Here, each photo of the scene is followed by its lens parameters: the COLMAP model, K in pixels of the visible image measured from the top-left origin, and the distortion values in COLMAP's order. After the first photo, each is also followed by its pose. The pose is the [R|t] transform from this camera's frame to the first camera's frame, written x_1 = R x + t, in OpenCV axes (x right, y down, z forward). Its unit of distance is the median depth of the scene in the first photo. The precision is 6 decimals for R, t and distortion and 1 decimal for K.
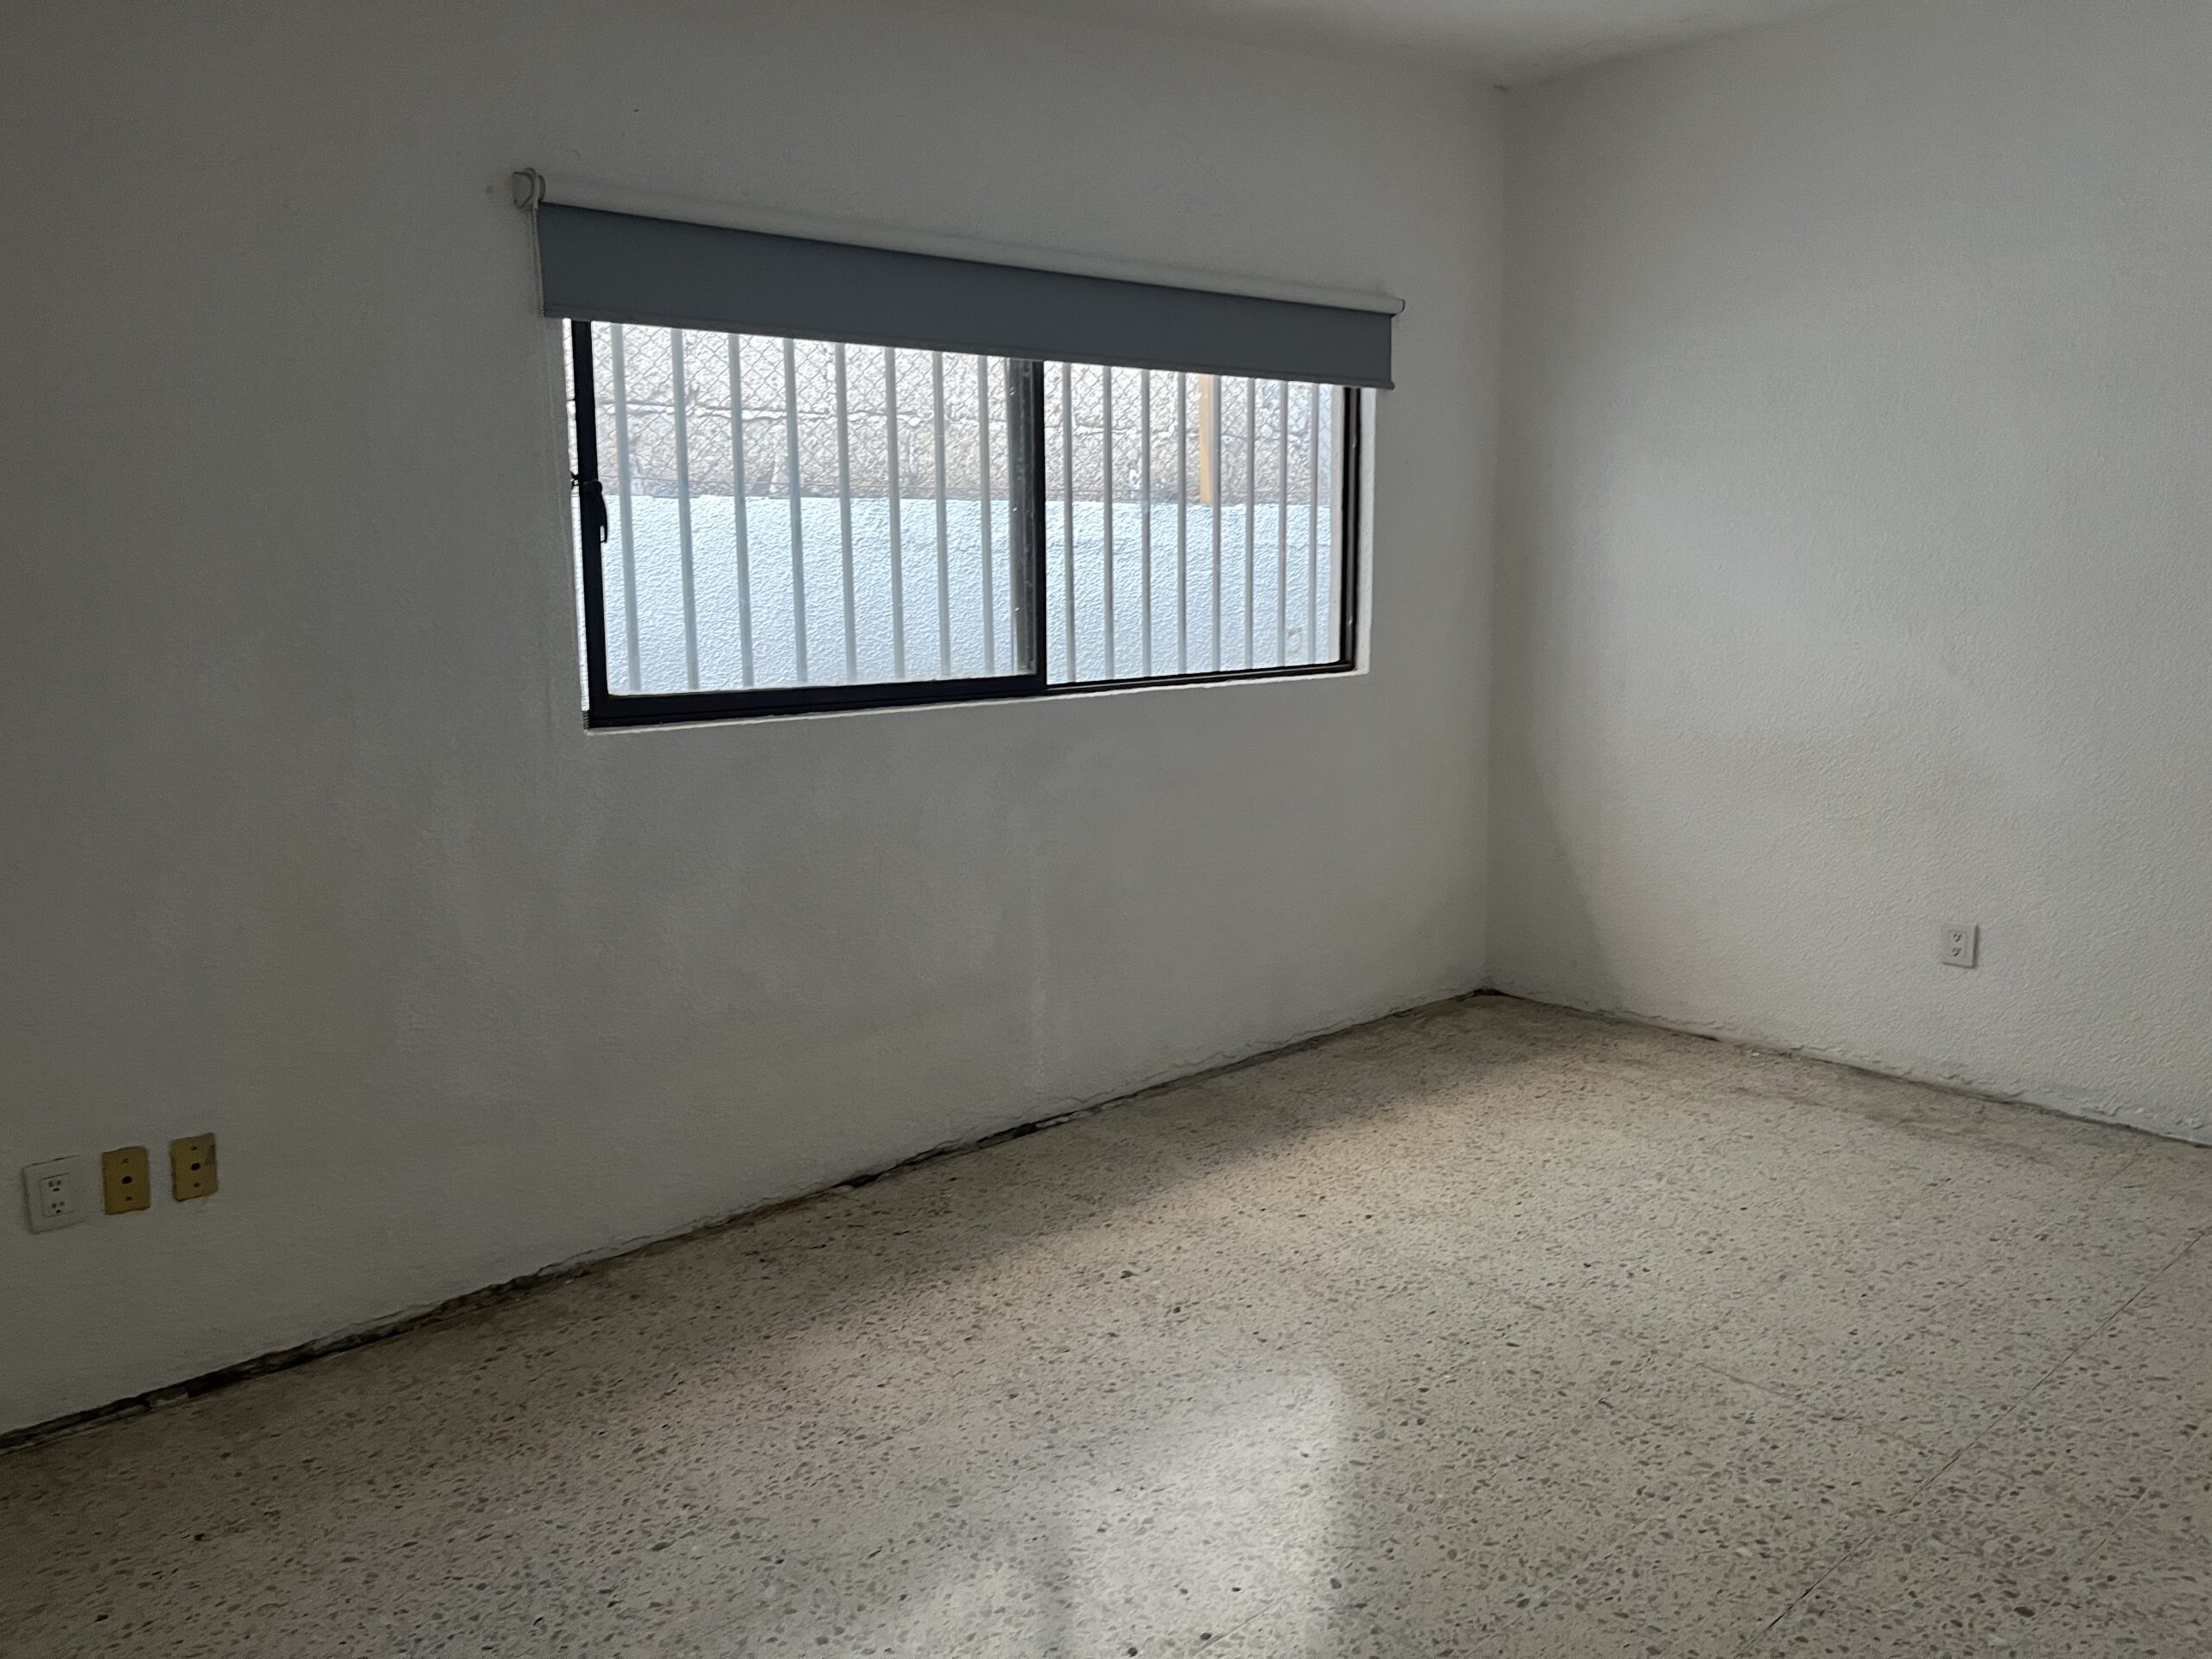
lens RADIAL K [[1698.5, 0, 1112.3], [0, 1698.5, 843.9], [0, 0, 1]] dist [0.030662, -0.051681]
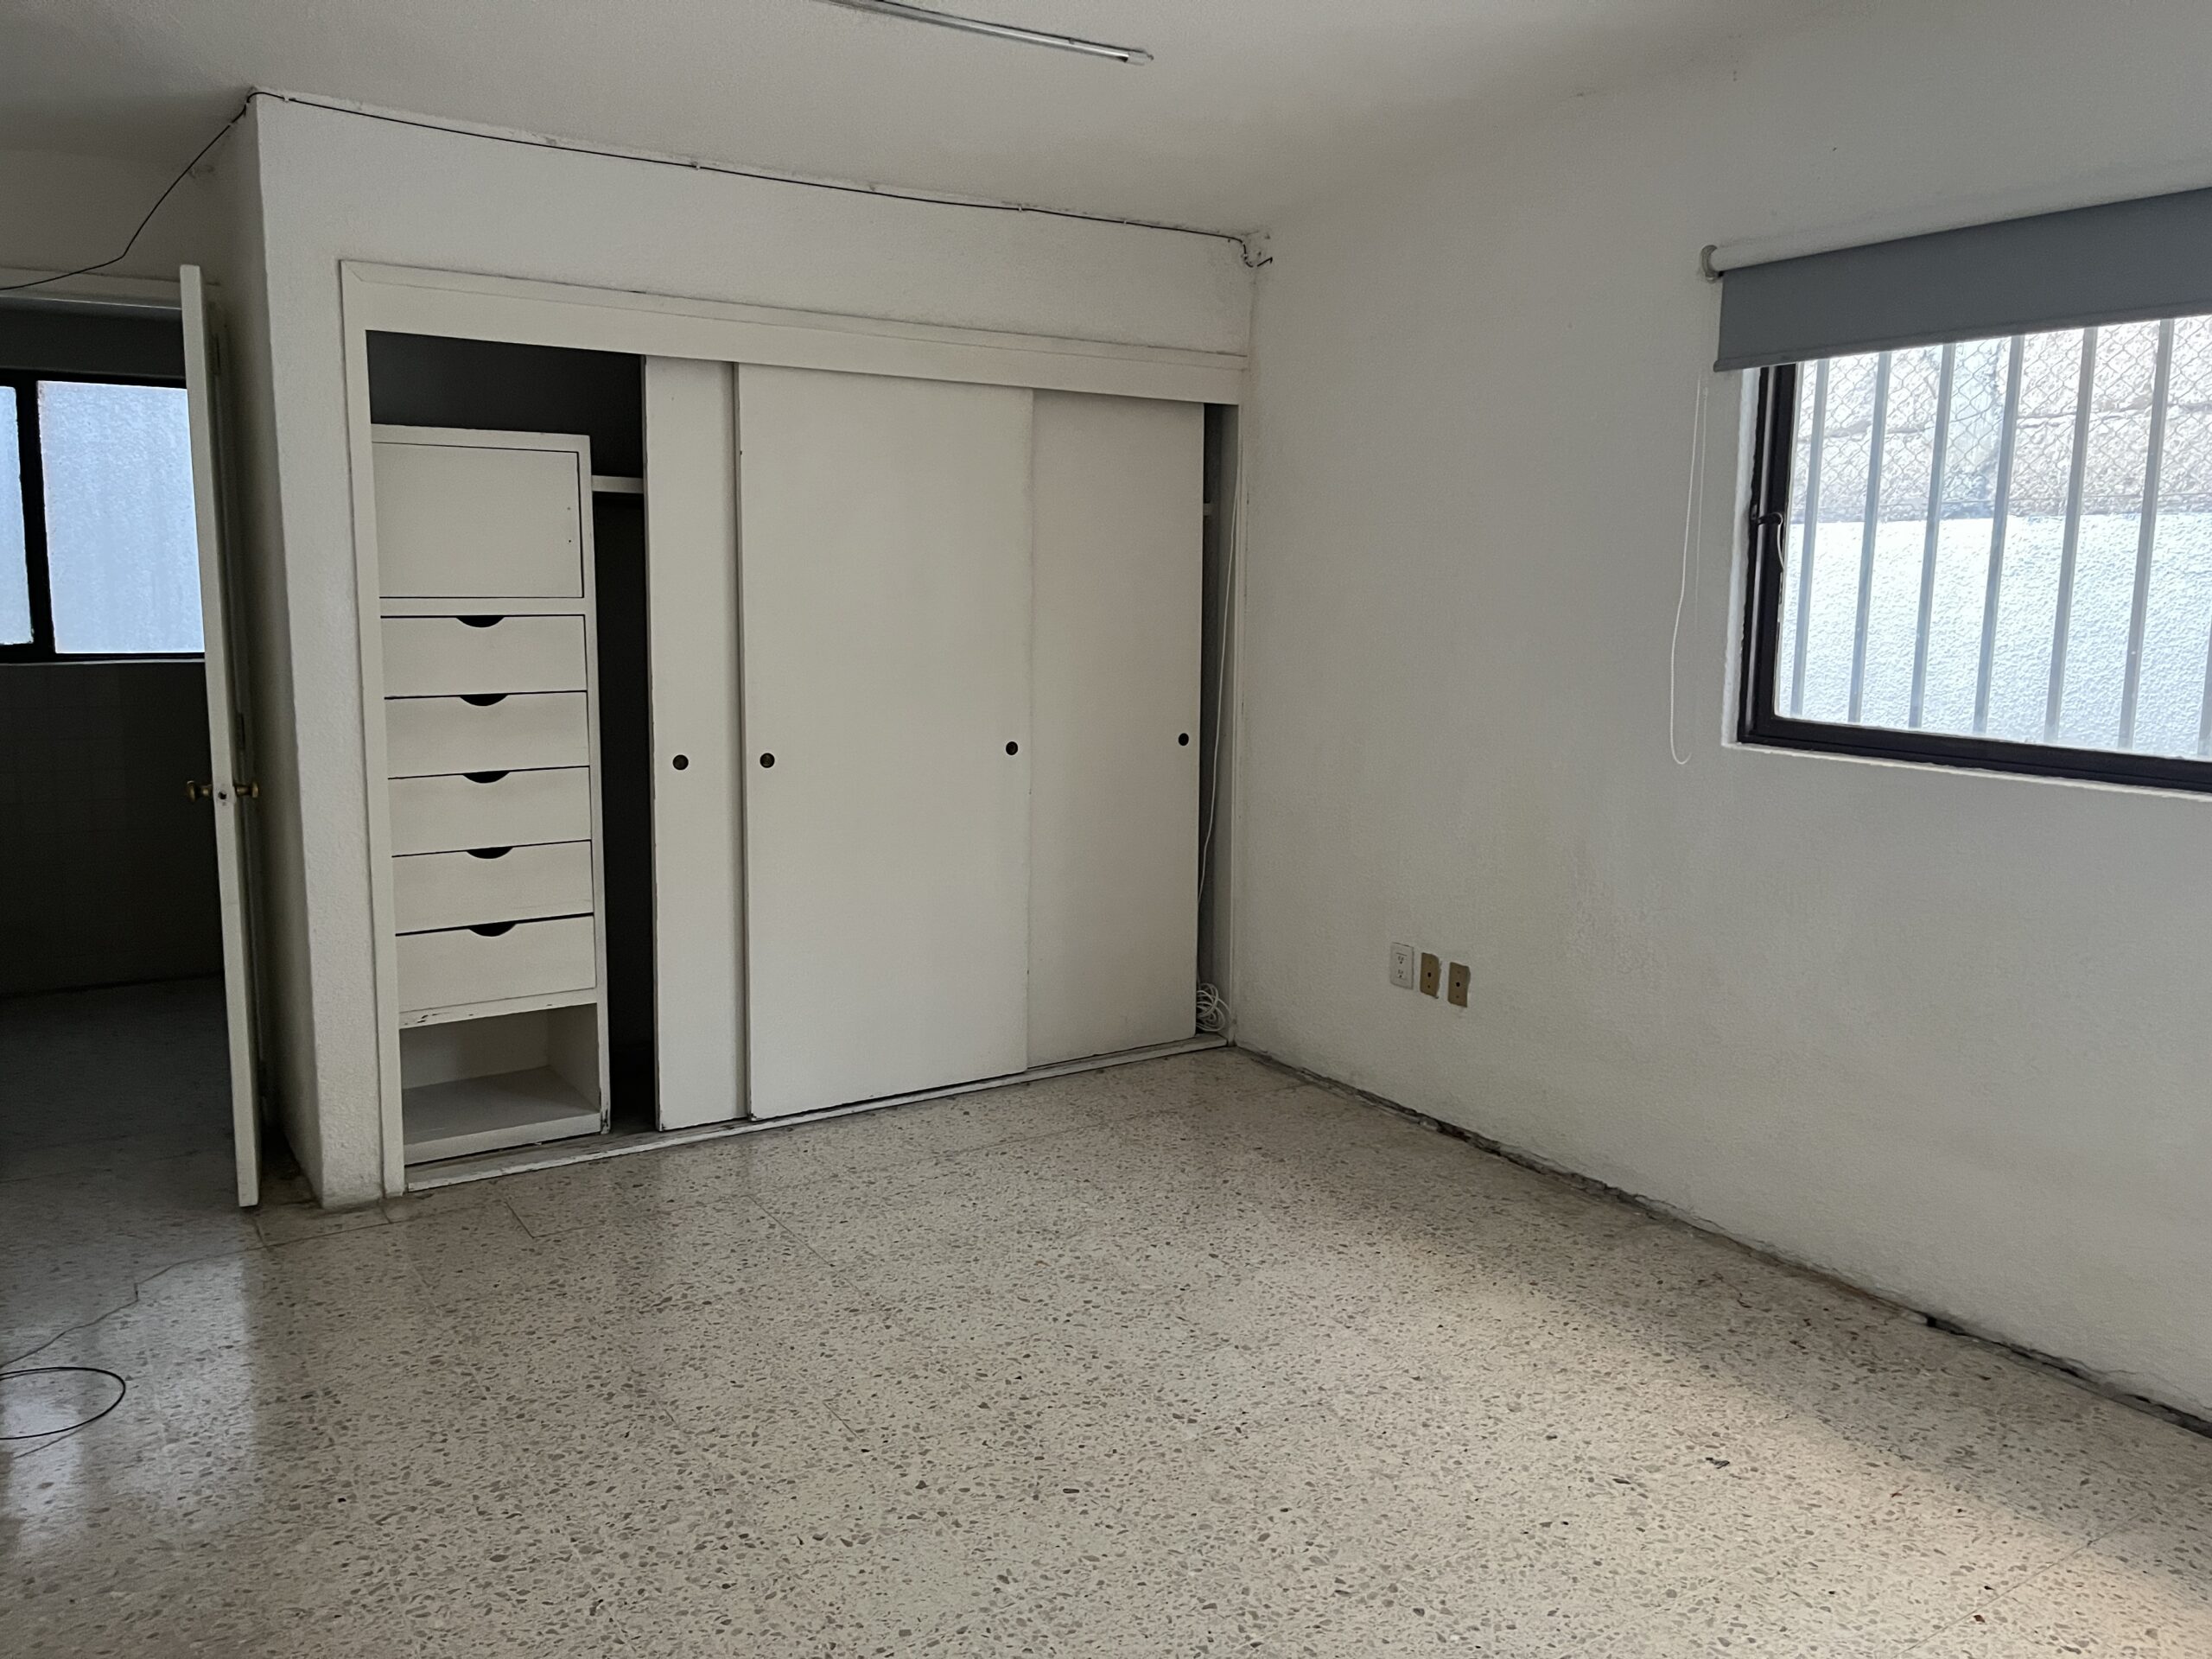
lens RADIAL K [[1698.5, 0, 1113.7], [0, 1698.5, 818.1], [0, 0, 1]] dist [0.030662, -0.051681]
pose [[-0.189434, 0.149113, -0.970505, 0.812798], [-0.167071, 0.969094, 0.181507, -0.148418], [0.967575, 0.196527, -0.158667, 0.782203]]
